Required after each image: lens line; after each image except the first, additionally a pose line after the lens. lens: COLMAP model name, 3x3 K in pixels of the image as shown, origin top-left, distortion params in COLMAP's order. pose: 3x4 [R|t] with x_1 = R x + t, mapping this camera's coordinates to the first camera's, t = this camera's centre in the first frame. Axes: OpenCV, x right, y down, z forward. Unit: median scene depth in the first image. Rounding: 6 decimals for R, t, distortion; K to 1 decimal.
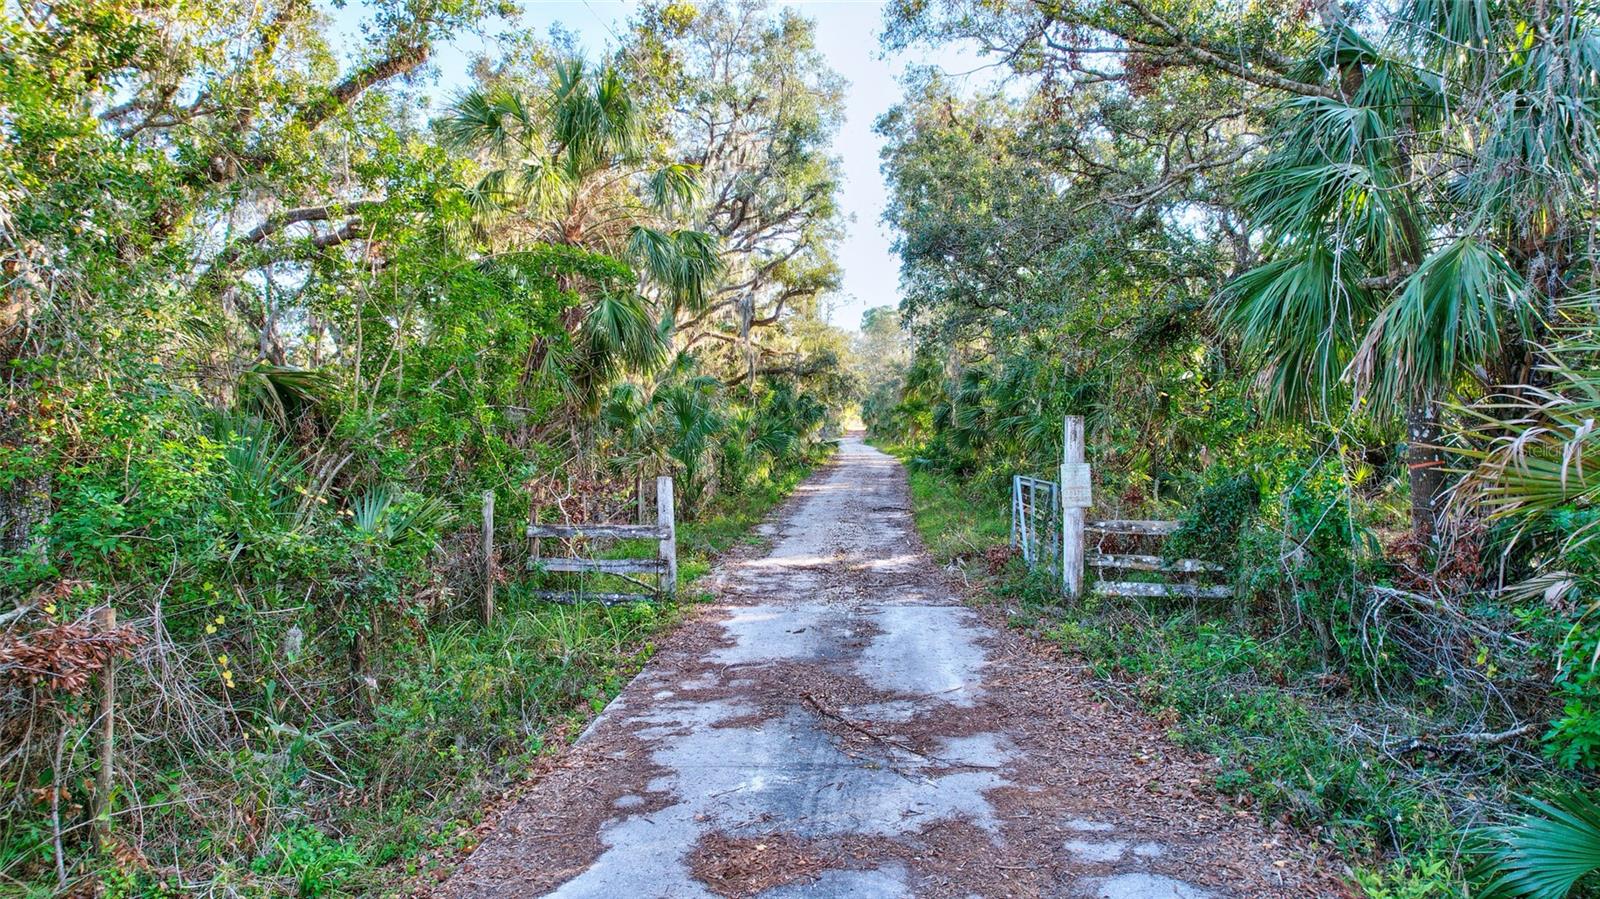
lens RADIAL K [[1080.4, 0, 799.2], [0, 1080.4, 448.8], [0, 0, 1]] dist [-0.076372, 0.072305]
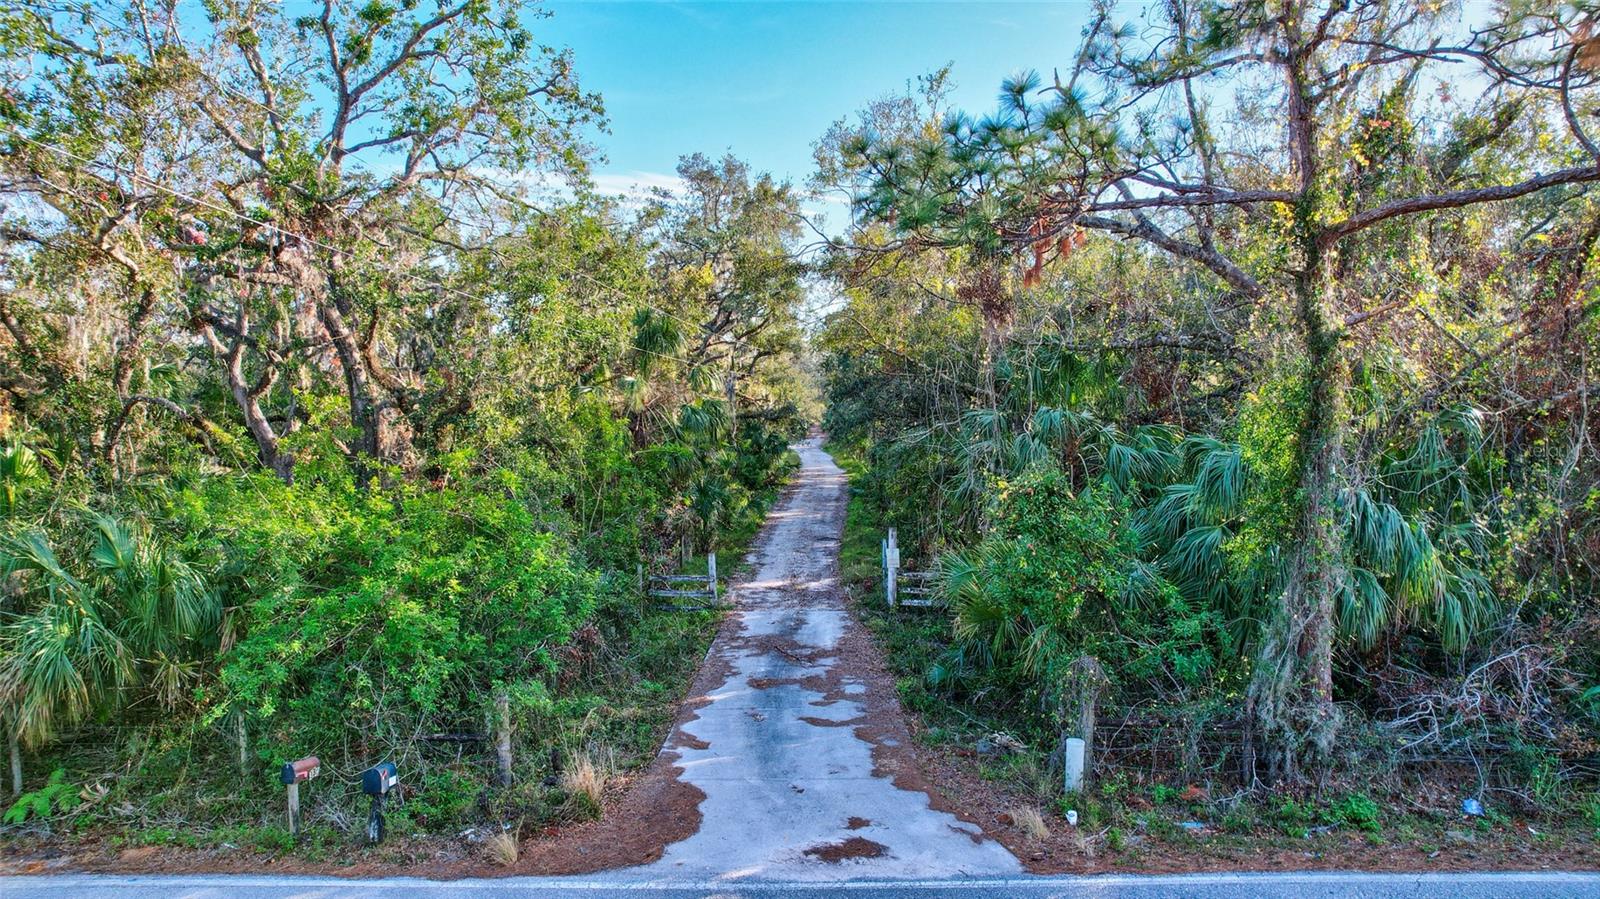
lens RADIAL K [[1080.4, 0, 800.7], [0, 1080.4, 448.1], [0, 0, 1]] dist [-0.076372, 0.072305]
pose [[0.999478, -0.003583, 0.032092, -0.009658], [0.002889, 0.999762, 0.021635, -0.203123], [-0.032162, -0.021531, 0.999251, -1.042432]]
